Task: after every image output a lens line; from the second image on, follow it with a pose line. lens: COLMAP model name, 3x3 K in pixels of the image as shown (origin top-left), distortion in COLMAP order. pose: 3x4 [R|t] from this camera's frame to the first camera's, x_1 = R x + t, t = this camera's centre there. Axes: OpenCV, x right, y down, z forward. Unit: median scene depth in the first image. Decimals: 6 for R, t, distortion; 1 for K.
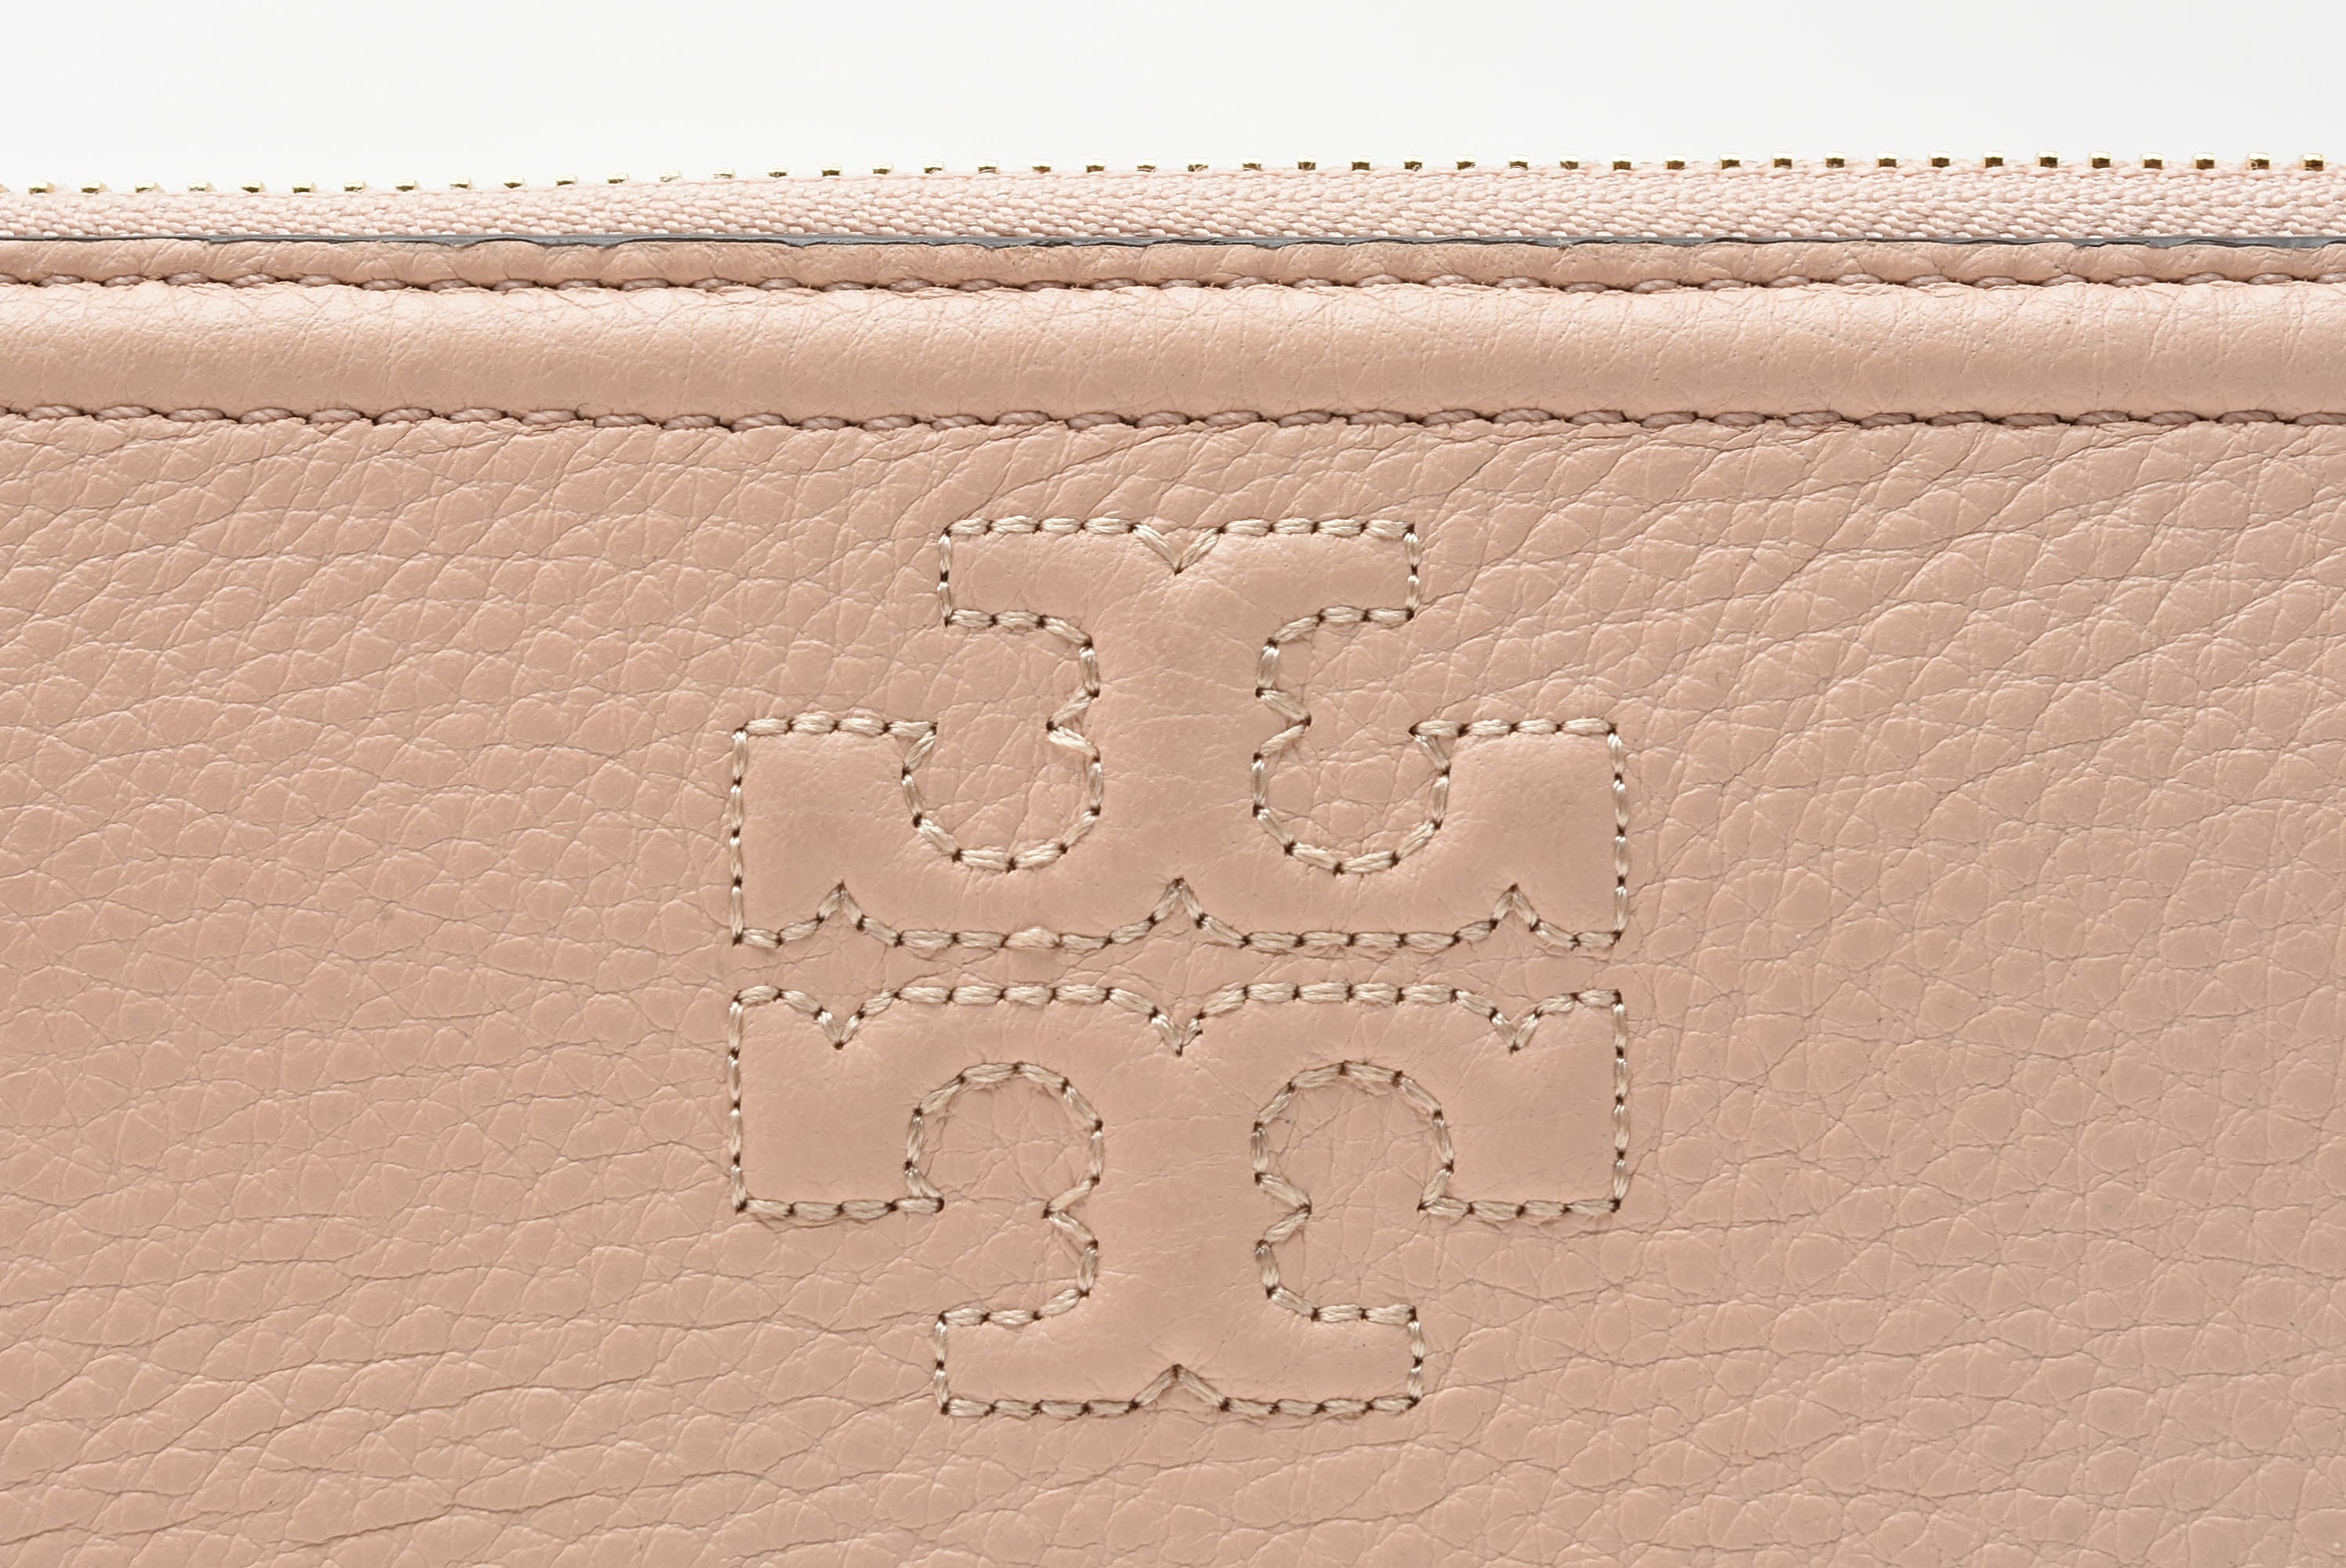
lens RADIAL K [[5397.8, 0, 1163.5], [0, 5397.8, 779.2], [0, 0, 1]] dist [-0.004940, 0.000000]
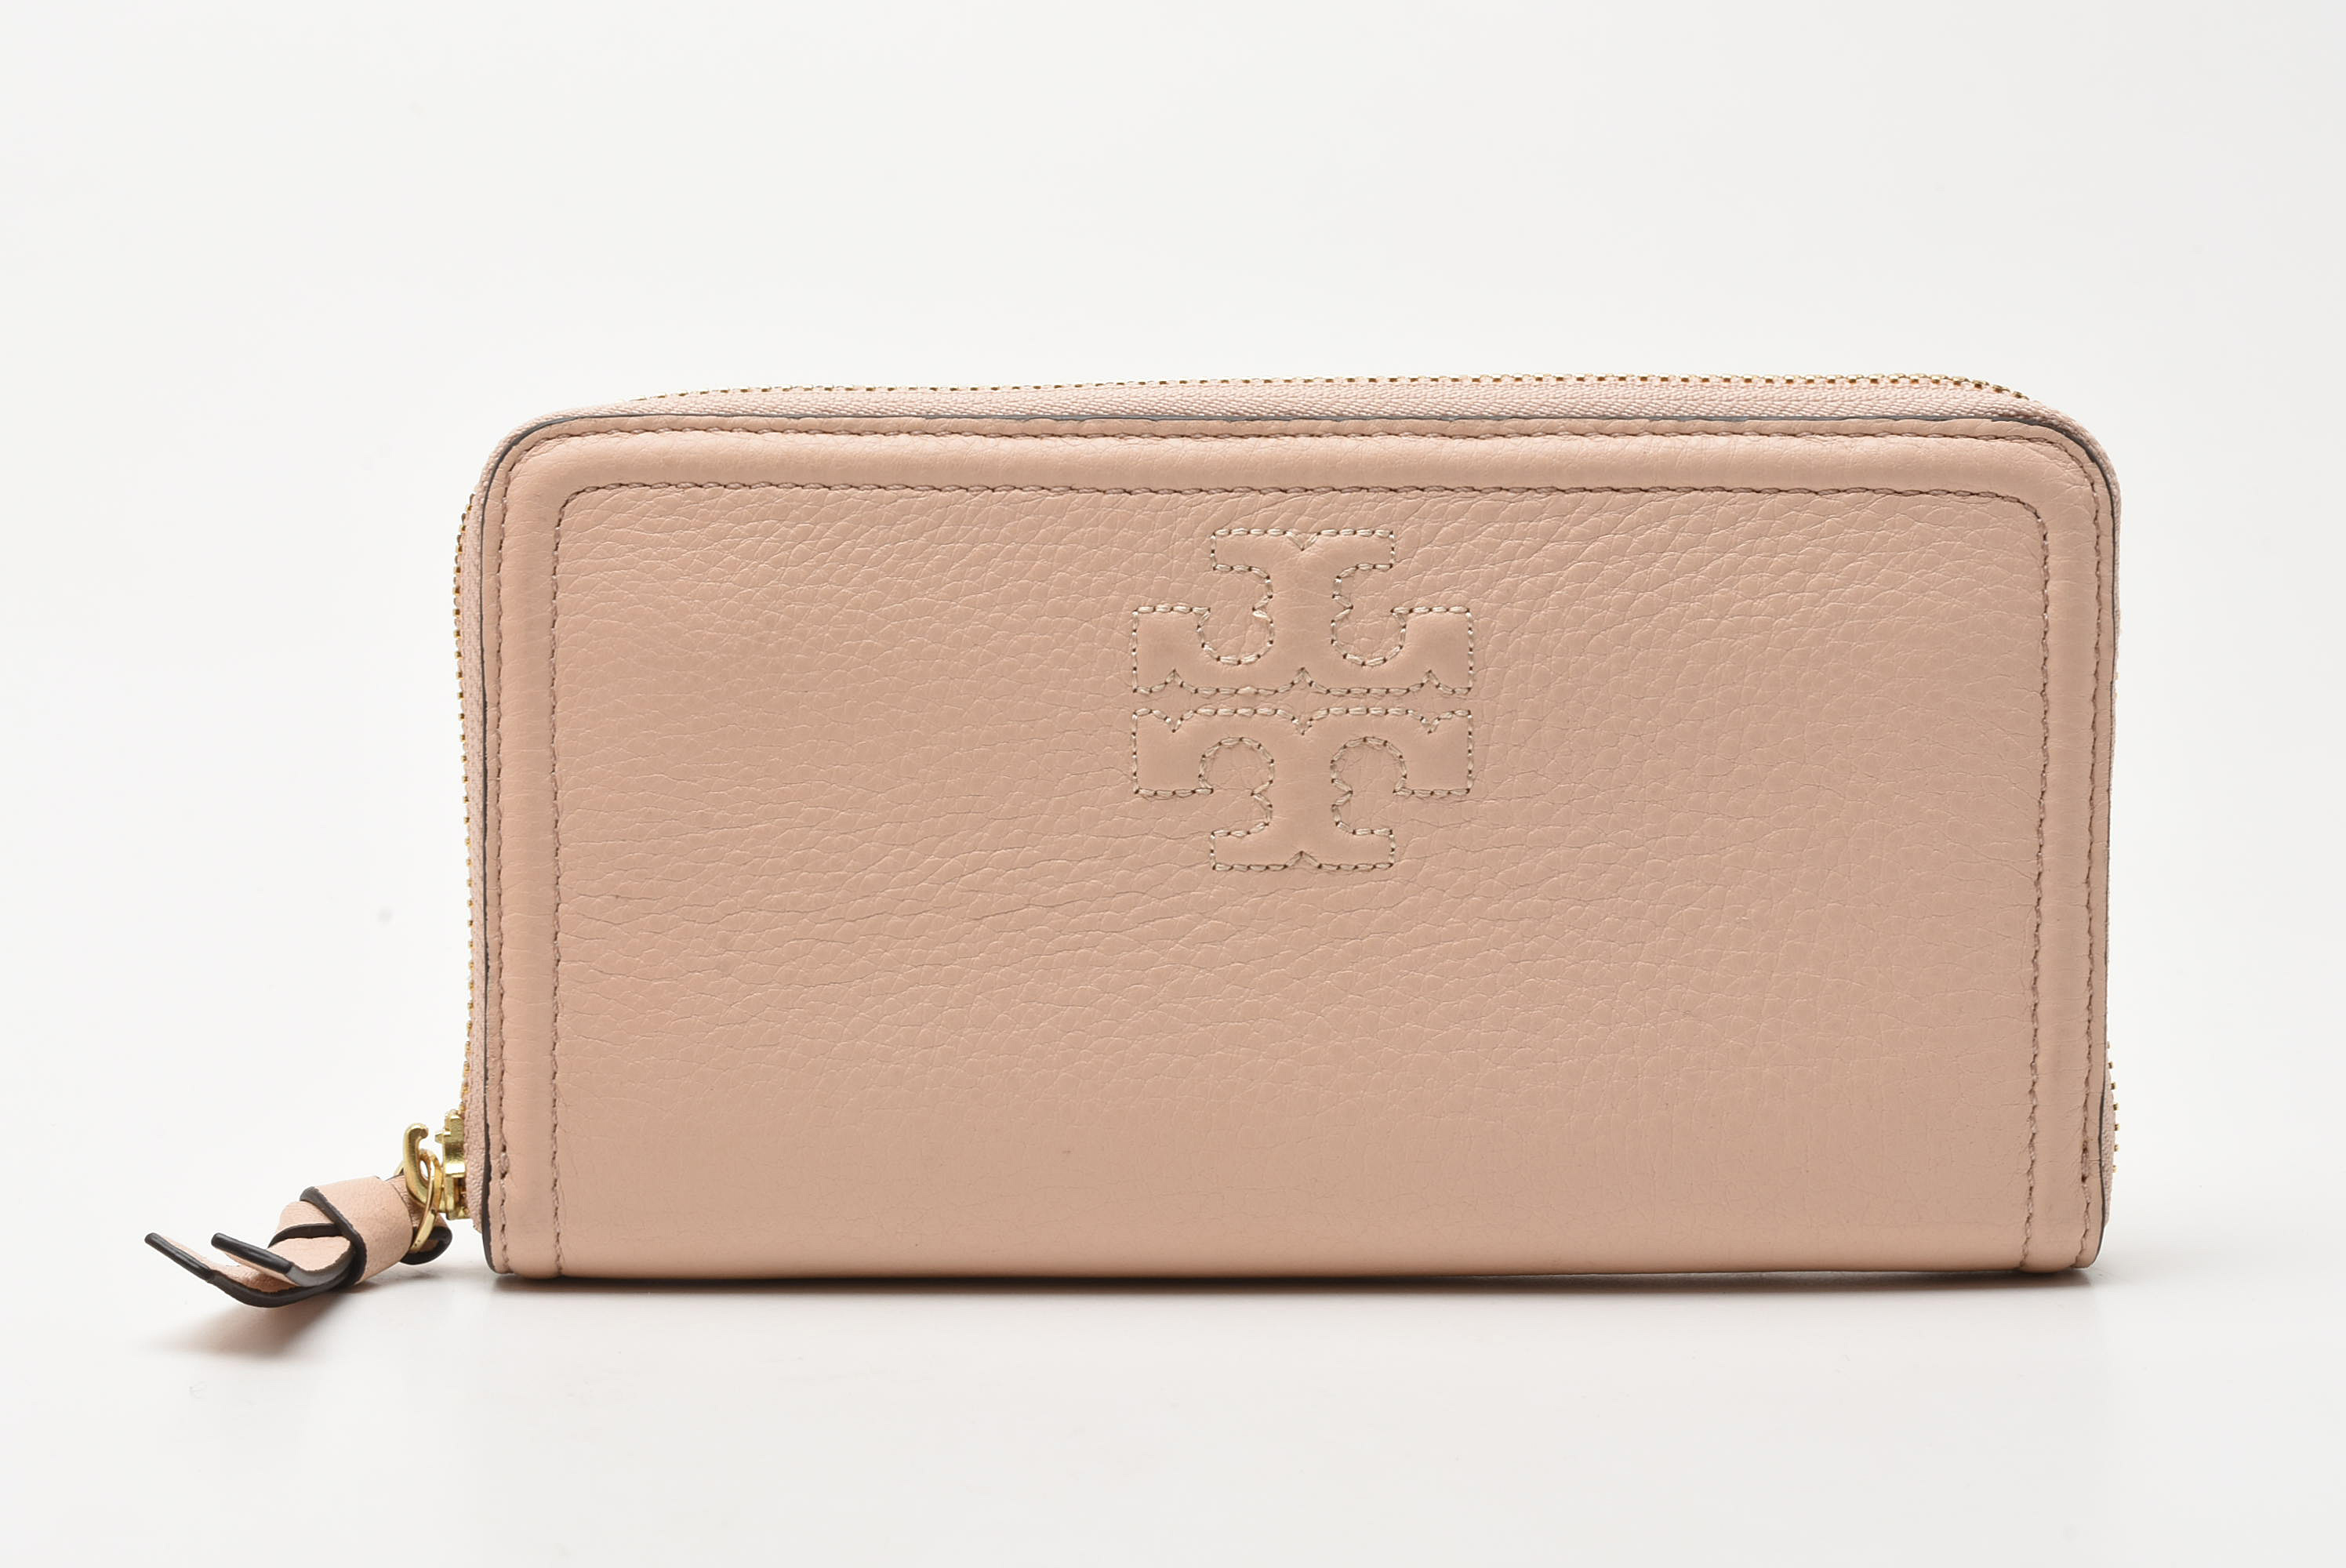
lens RADIAL K [[5397.8, 0, 1175.8], [0, 5397.8, 788.2], [0, 0, 1]] dist [-0.004940, 0.000000]
pose [[0.999982, -0.000964, 0.005984, -0.074655], [0.000251, 0.993017, 0.117971, -0.233138], [-0.006056, -0.117968, 0.992999, -1.614967]]
